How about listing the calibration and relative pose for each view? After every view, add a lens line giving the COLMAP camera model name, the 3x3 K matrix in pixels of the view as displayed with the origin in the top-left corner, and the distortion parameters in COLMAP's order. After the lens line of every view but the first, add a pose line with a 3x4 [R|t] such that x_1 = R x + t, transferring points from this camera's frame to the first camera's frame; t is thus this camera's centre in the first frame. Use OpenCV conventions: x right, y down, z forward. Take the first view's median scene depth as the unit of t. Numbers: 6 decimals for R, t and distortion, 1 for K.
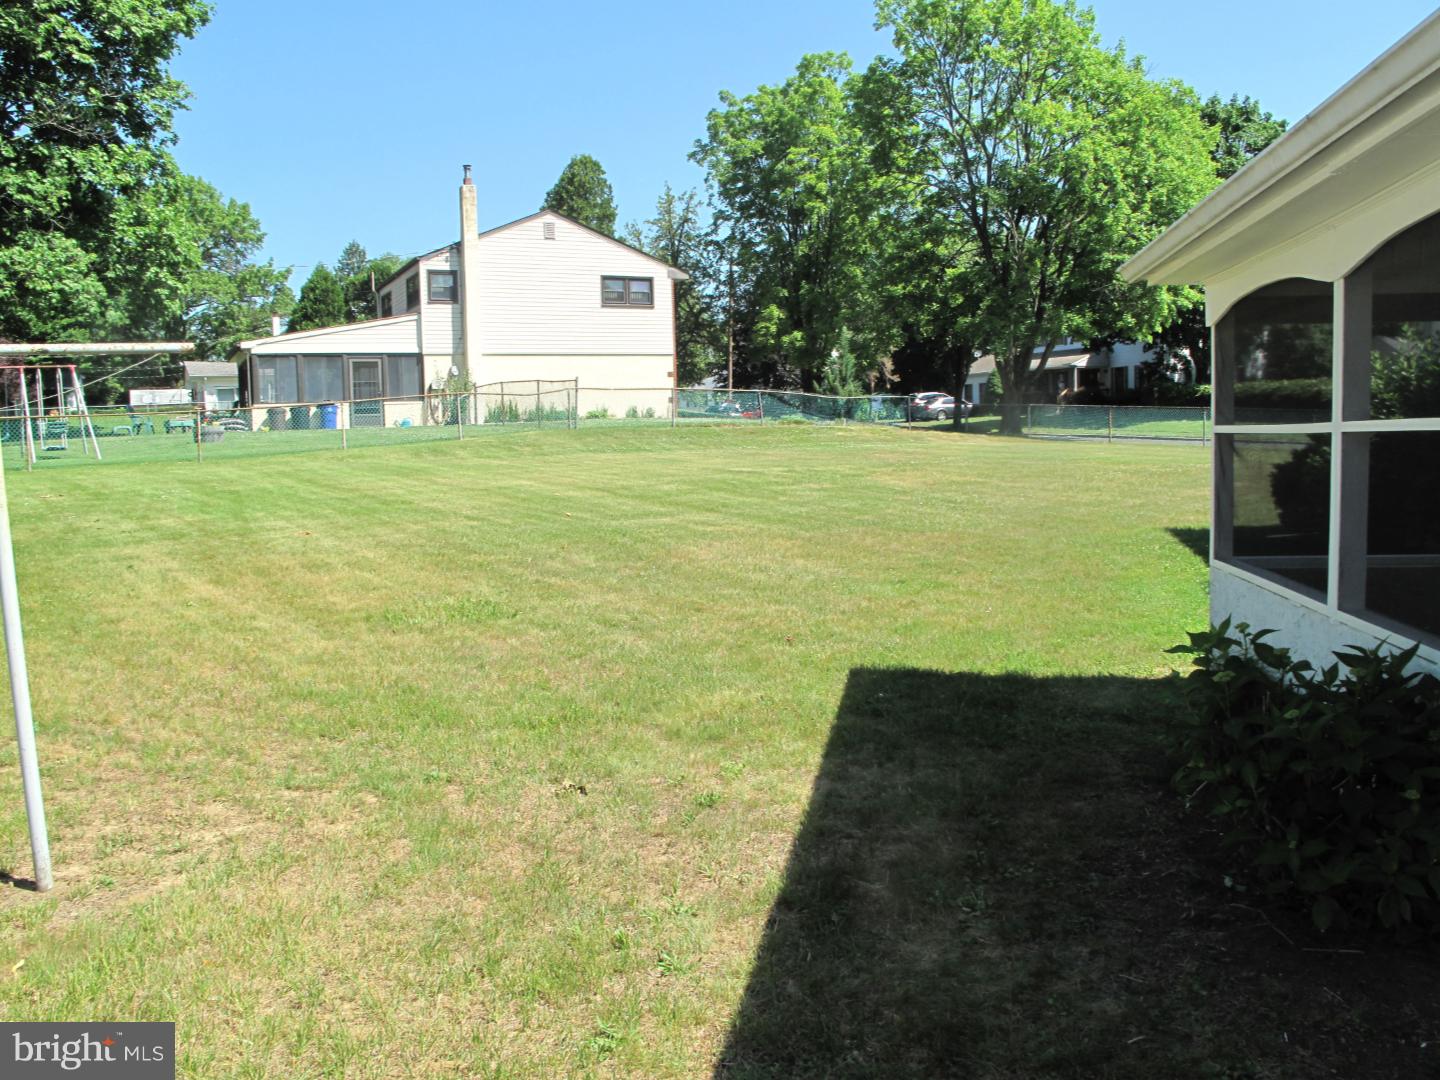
lens RADIAL K [[1194.8, 0, 720.0], [0, 1194.8, 540.0], [0, 0, 1]] dist [-0.137841, 0.101741]
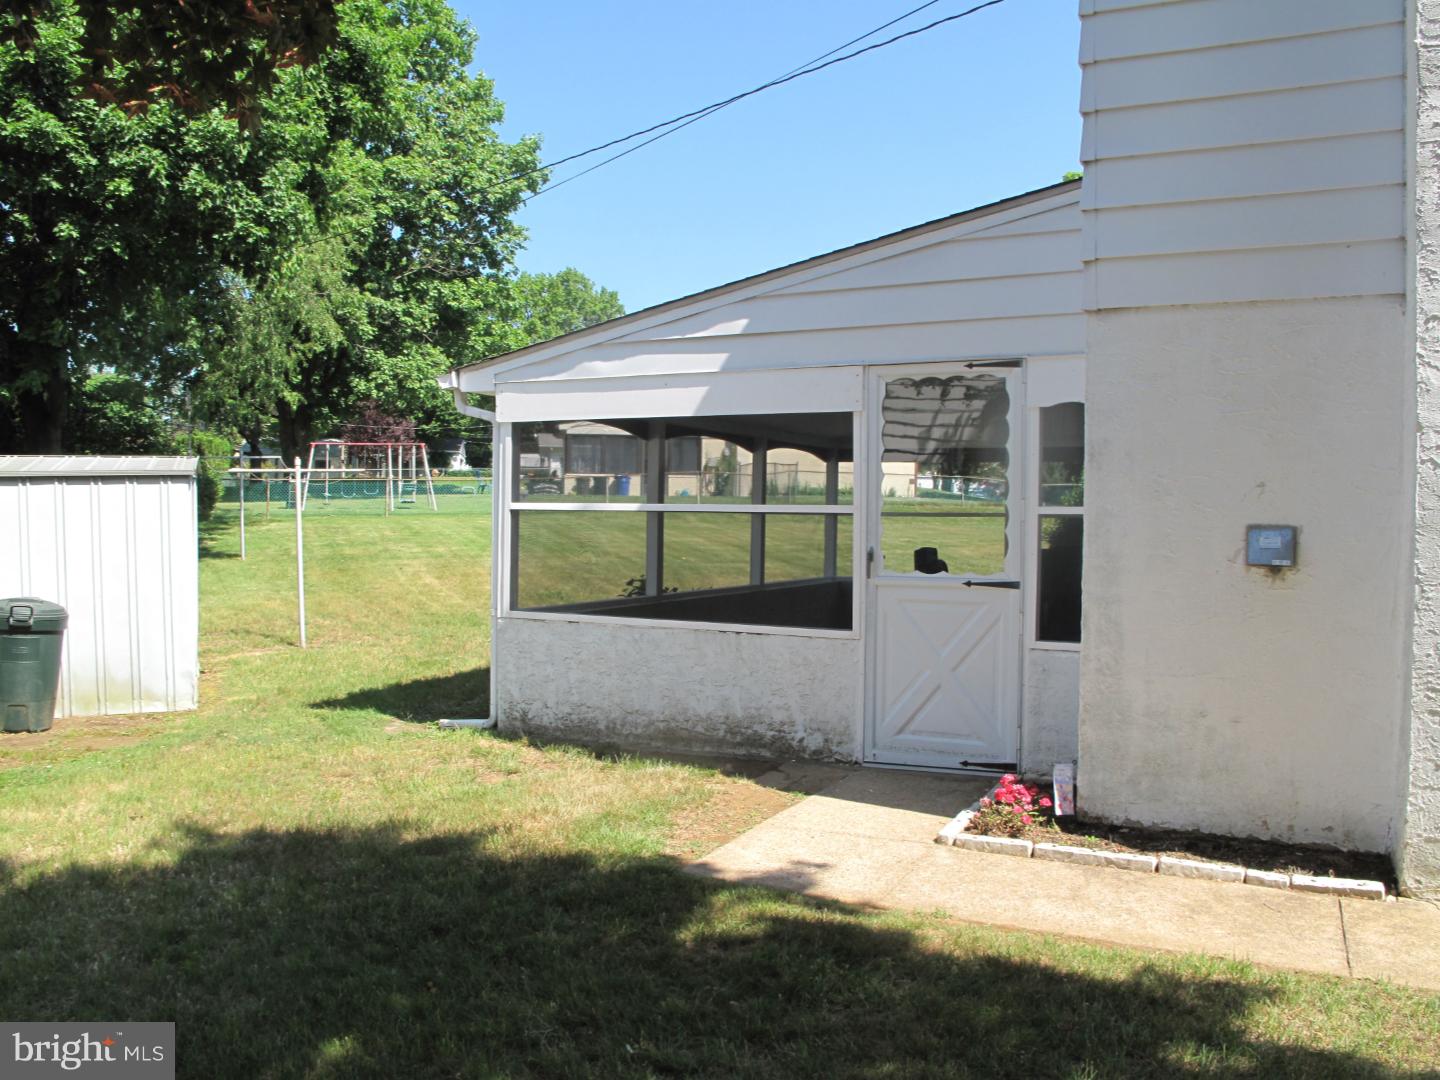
lens RADIAL K [[1194.8, 0, 720.0], [0, 1194.8, 540.0], [0, 0, 1]] dist [-0.137841, 0.101741]
pose [[0.953482, 0.046016, -0.297916, 0.170084], [-0.064068, 0.996636, -0.051112, 0.012980], [0.294562, 0.067822, 0.953223, -0.204120]]
